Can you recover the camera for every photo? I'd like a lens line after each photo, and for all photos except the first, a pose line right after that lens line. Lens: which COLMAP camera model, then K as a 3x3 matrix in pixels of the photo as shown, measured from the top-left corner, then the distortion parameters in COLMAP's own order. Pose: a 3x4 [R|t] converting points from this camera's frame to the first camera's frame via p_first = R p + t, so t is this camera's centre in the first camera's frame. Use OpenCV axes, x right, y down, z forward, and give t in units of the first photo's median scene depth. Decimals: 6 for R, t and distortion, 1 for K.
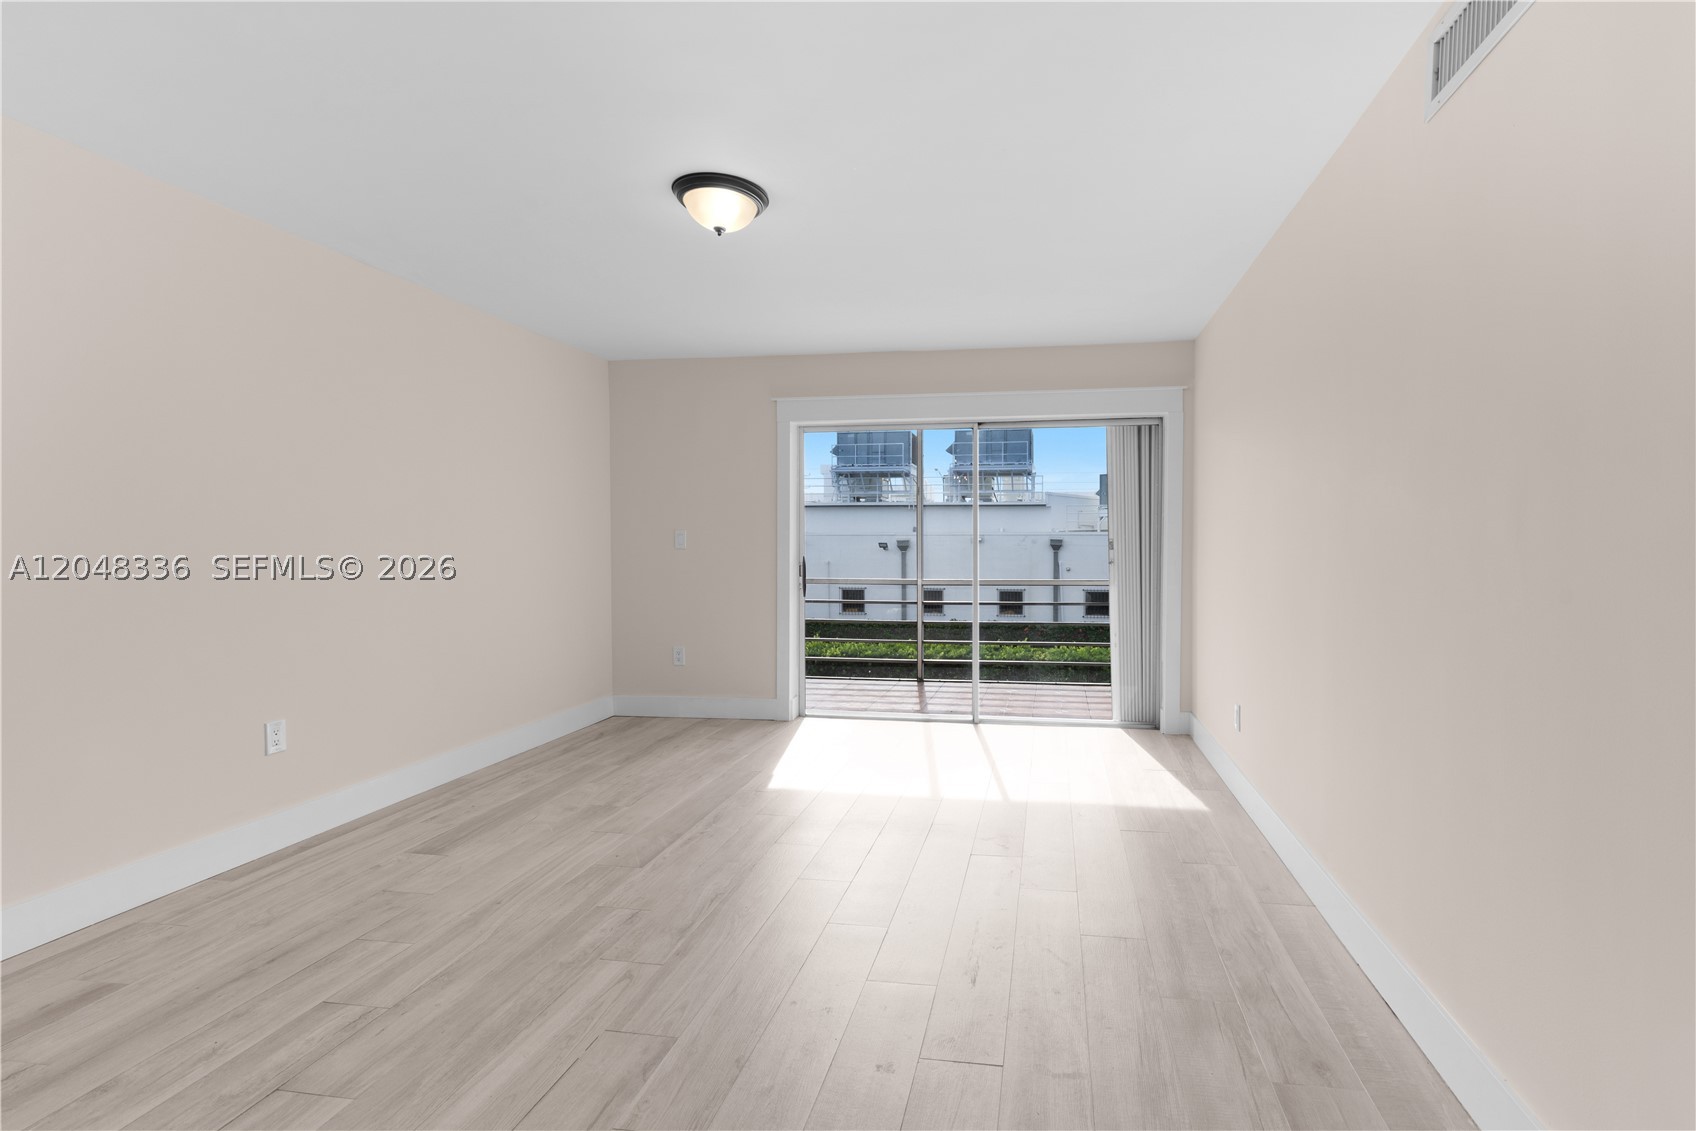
lens RADIAL K [[1153.2, 0, 963.4], [0, 1153.2, 597.4], [0, 0, 1]] dist [0.006812, 0.000740]
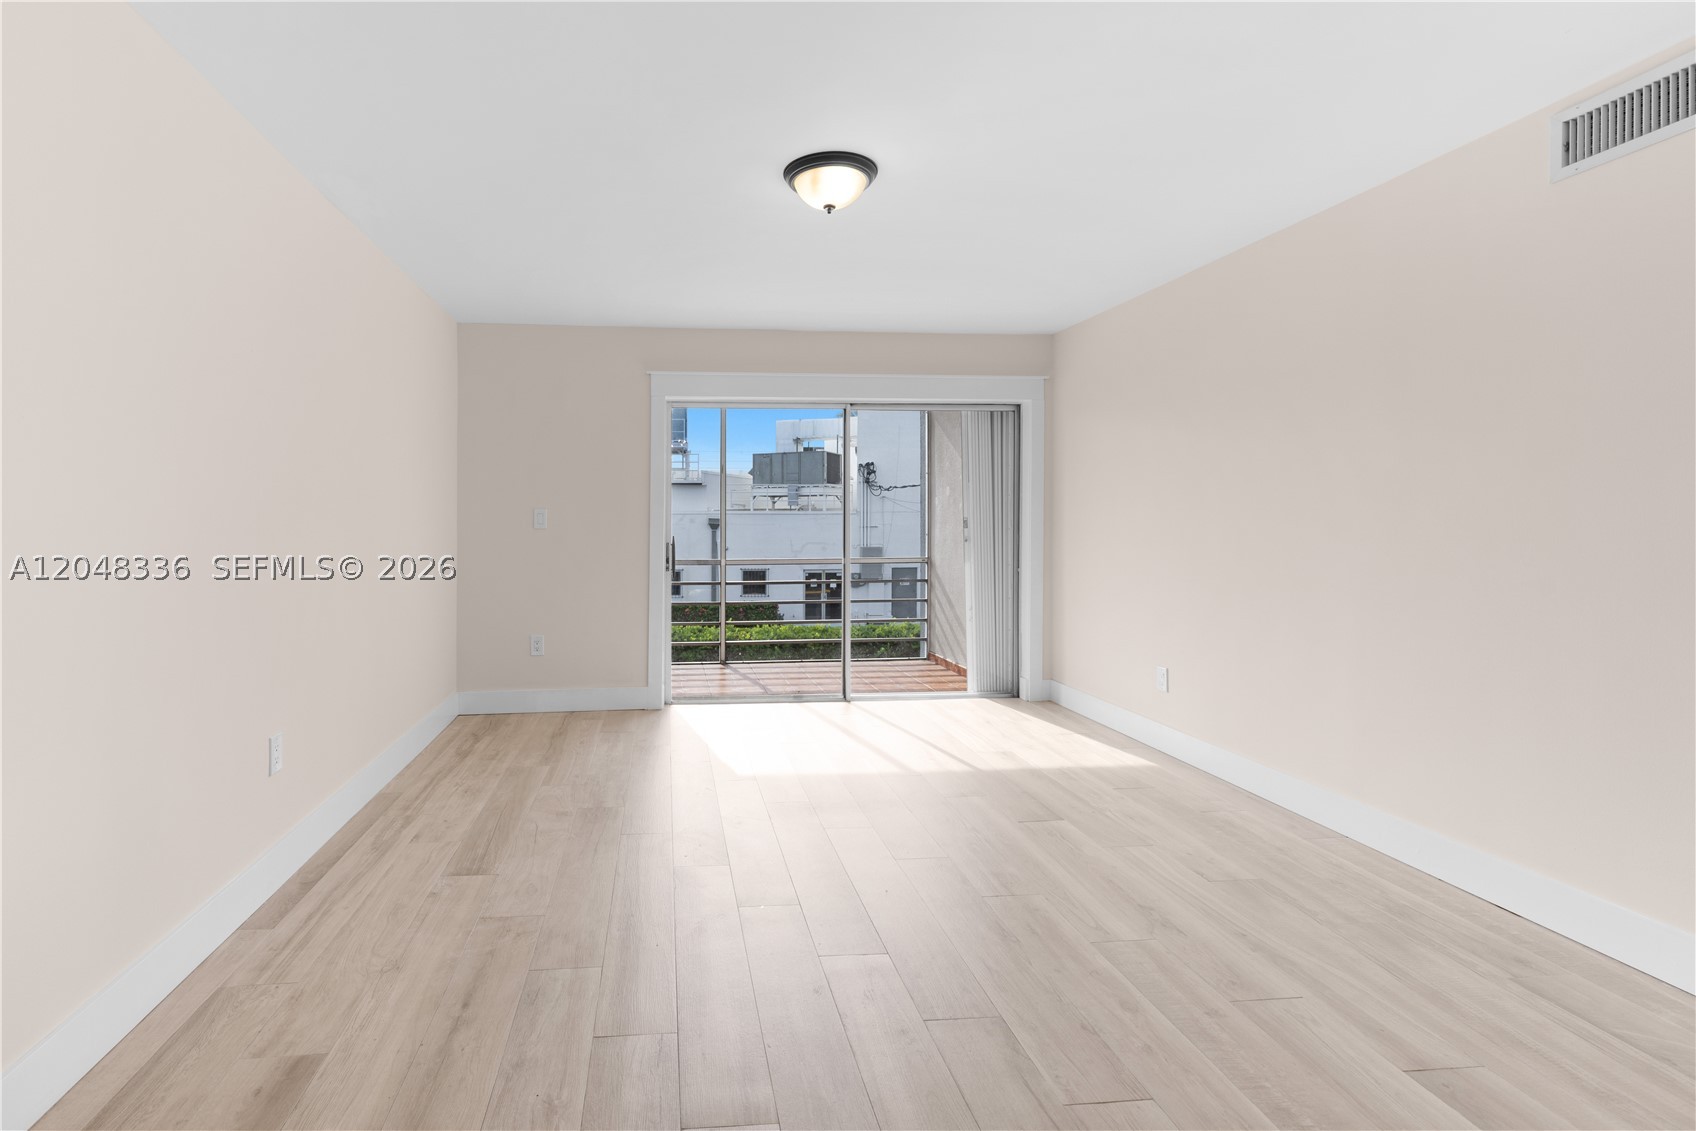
lens RADIAL K [[1168.2, 0, 847.0], [0, 1168.2, 532.8], [0, 0, 1]] dist [0.003068, 0.001069]
pose [[0.943335, -0.006045, 0.331788, -0.324167], [0.018524, 0.999234, -0.034462, -0.002406], [-0.331325, 0.038656, 0.942724, 0.033676]]
